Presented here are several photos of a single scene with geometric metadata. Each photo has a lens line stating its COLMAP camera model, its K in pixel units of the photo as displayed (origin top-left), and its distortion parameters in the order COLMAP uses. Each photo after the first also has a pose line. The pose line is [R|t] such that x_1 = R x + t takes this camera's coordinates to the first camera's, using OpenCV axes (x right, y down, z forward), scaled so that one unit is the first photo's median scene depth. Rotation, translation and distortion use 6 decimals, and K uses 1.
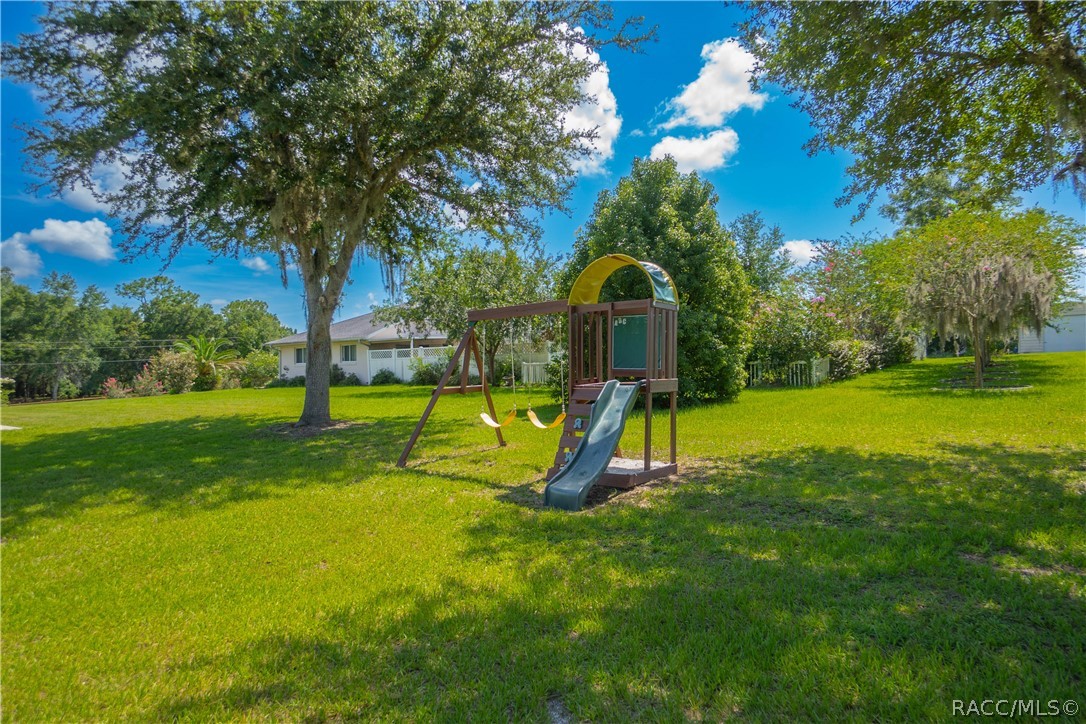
lens RADIAL K [[685.0, 0, 533.5], [0, 685.0, 367.1], [0, 0, 1]] dist [0.007127, 0.004943]
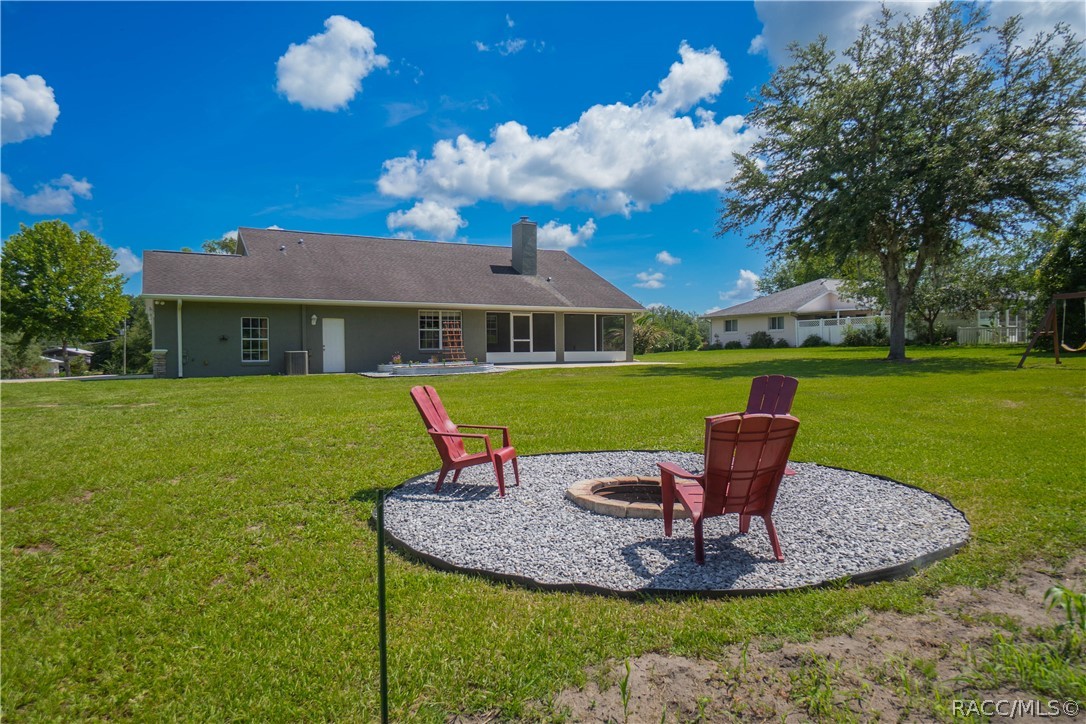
lens RADIAL K [[691.2, 0, 538.2], [0, 691.2, 367.8], [0, 0, 1]] dist [0.002719, 0.032632]
pose [[0.919573, 0.011199, -0.392761, -0.131967], [0.004277, 0.999249, 0.038506, 0.009242], [0.392897, -0.037089, 0.918834, -0.293906]]
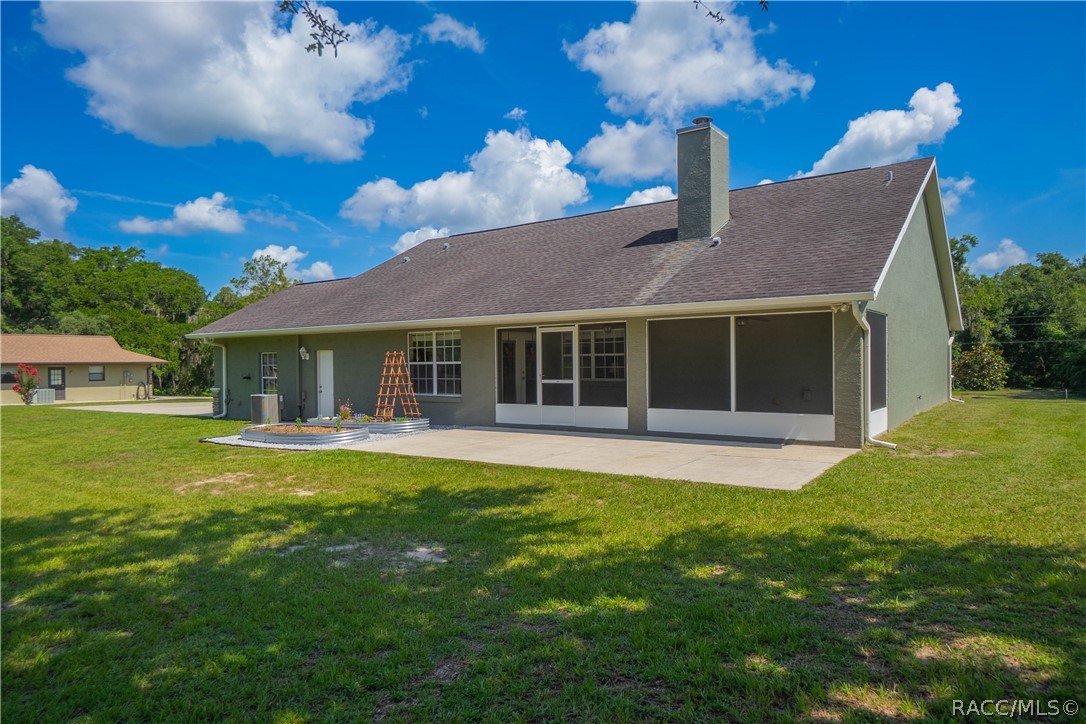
lens RADIAL K [[685.0, 0, 533.5], [0, 685.0, 367.1], [0, 0, 1]] dist [0.007127, 0.004943]
pose [[0.011519, 0.011792, -0.999864, -0.085658], [0.020736, 0.999713, 0.012029, -0.002067], [0.999719, -0.020872, 0.011271, 0.269657]]
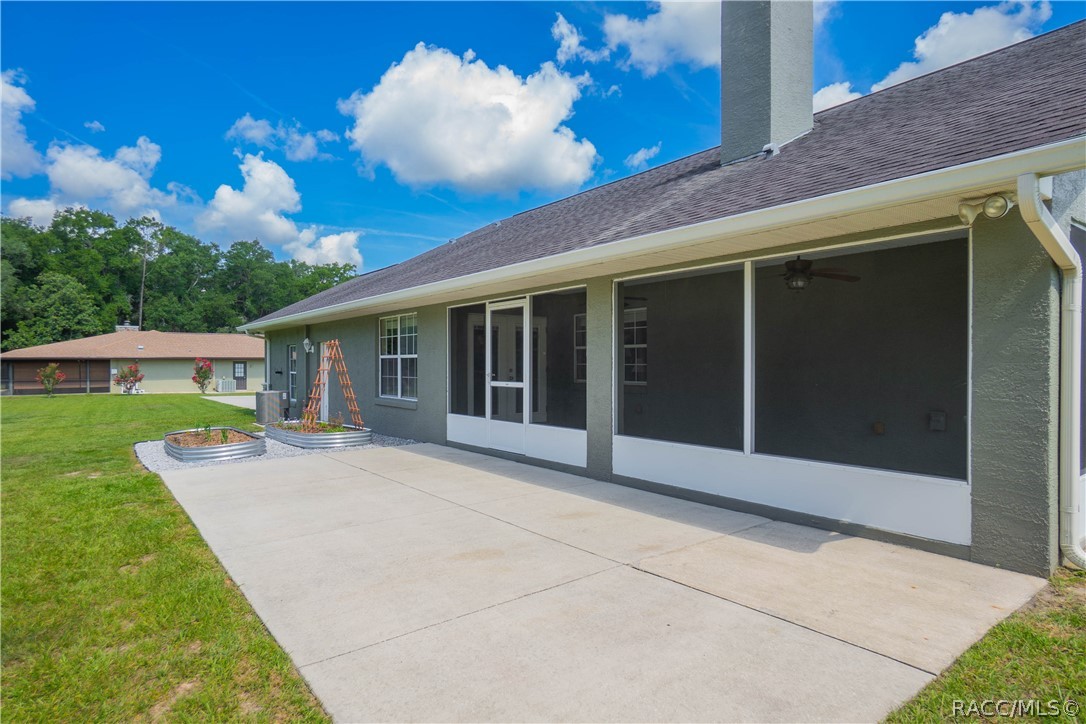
lens RADIAL K [[610.0, 0, 534.8], [0, 610.0, 365.9], [0, 0, 1]] dist [-0.000203, 0.001452]
pose [[-0.275588, 0.009007, -0.961234, -0.224049], [0.010876, 0.999921, 0.006251, 0.001883], [0.961214, -0.008731, -0.275665, 0.341596]]
